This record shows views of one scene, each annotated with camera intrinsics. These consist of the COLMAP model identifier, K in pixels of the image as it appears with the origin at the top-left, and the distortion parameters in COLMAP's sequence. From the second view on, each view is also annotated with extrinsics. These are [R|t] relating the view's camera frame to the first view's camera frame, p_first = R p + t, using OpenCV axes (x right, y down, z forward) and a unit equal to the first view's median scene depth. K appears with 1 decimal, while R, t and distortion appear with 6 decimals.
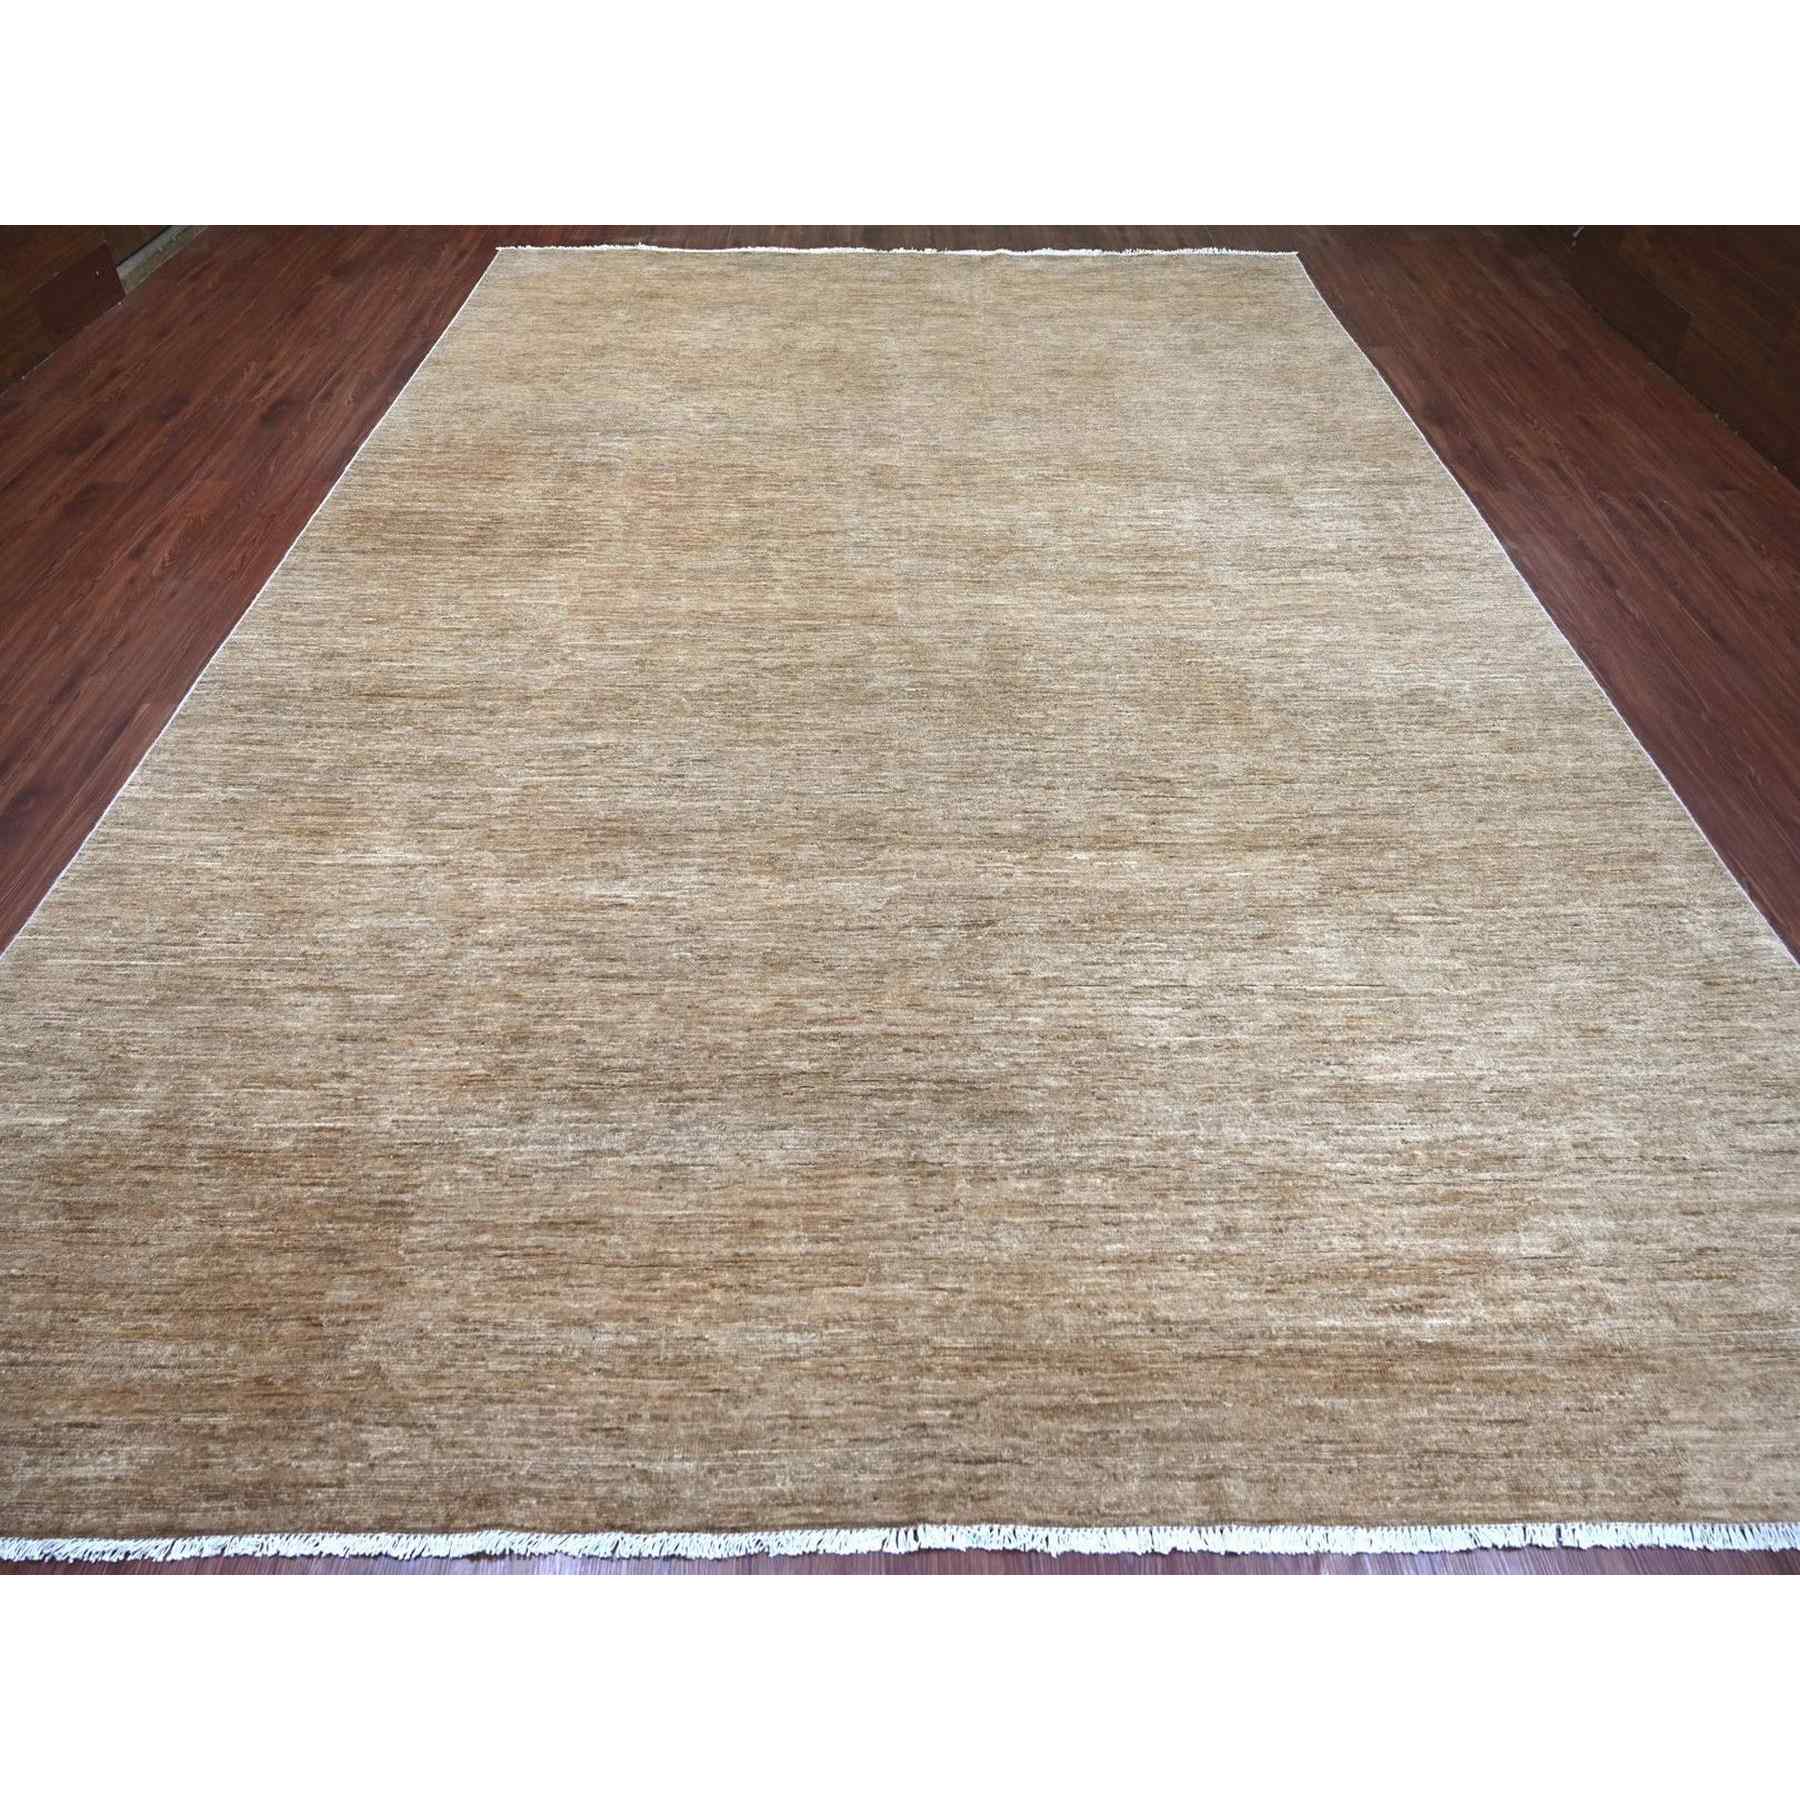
lens RADIAL K [[1077.5, 0, 900.0], [0, 1077.5, 900.0], [0, 0, 1]] dist [-0.010248, 0.002528]
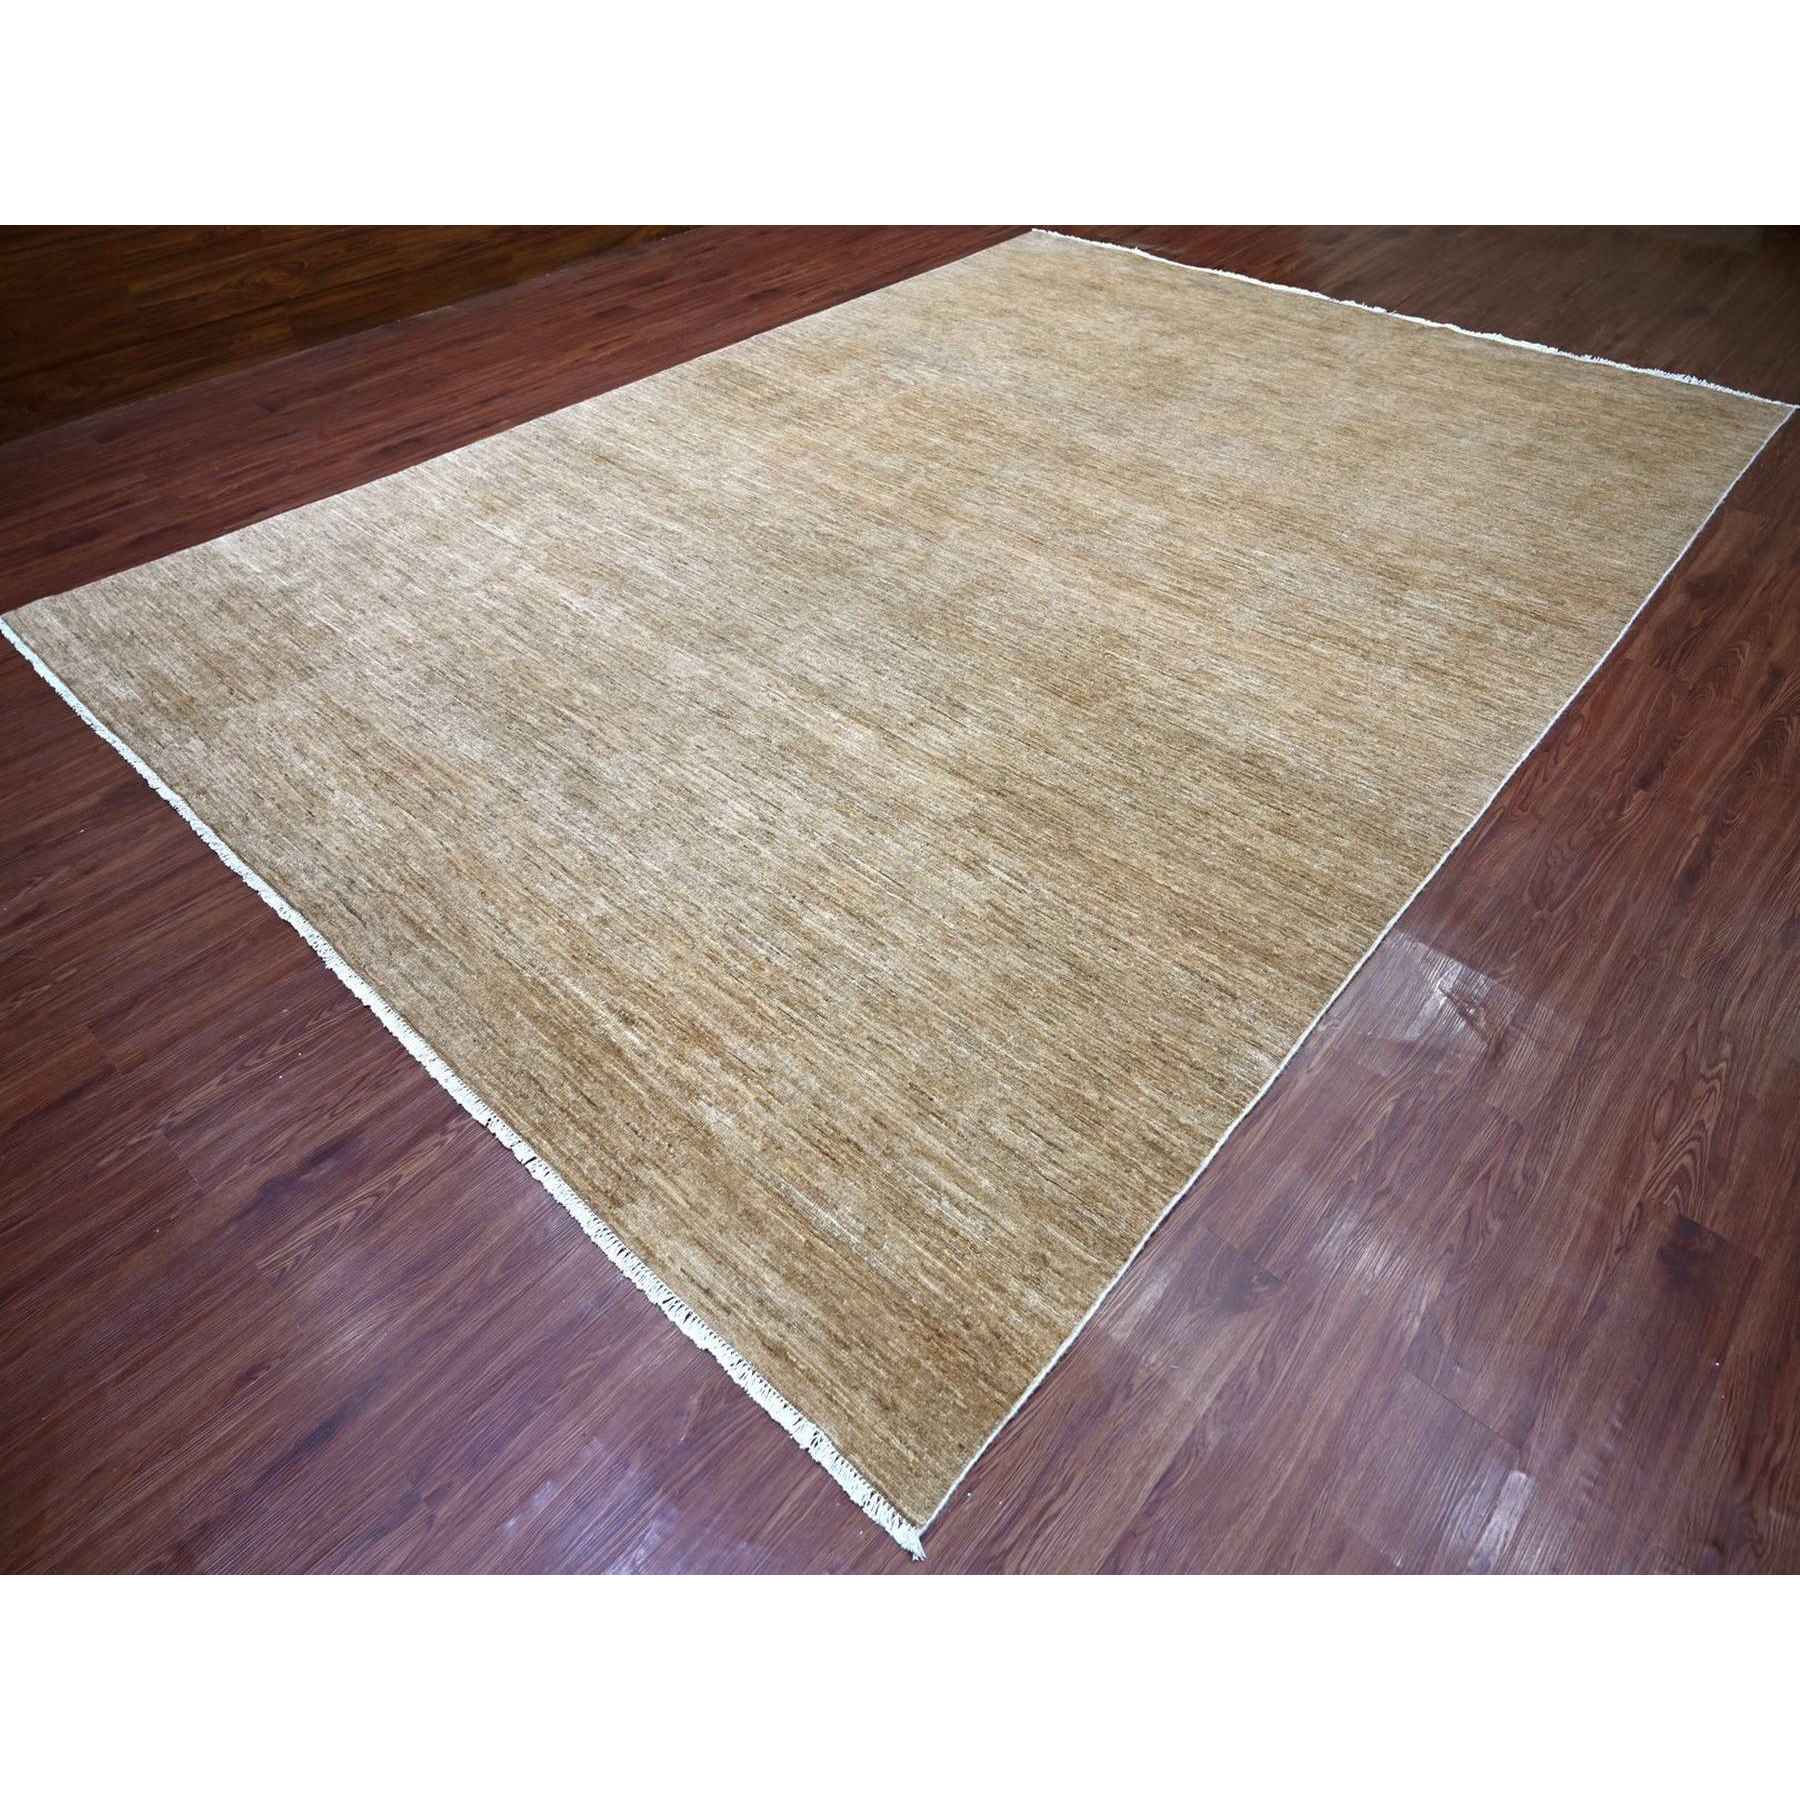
lens RADIAL K [[1077.5, 0, 900.0], [0, 1077.5, 900.0], [0, 0, 1]] dist [-0.010248, 0.002528]
pose [[0.740335, 0.474551, -0.476136, 0.649431], [-0.489637, 0.865968, 0.101757, -0.014676], [0.460607, 0.157800, 0.873465, 0.008216]]
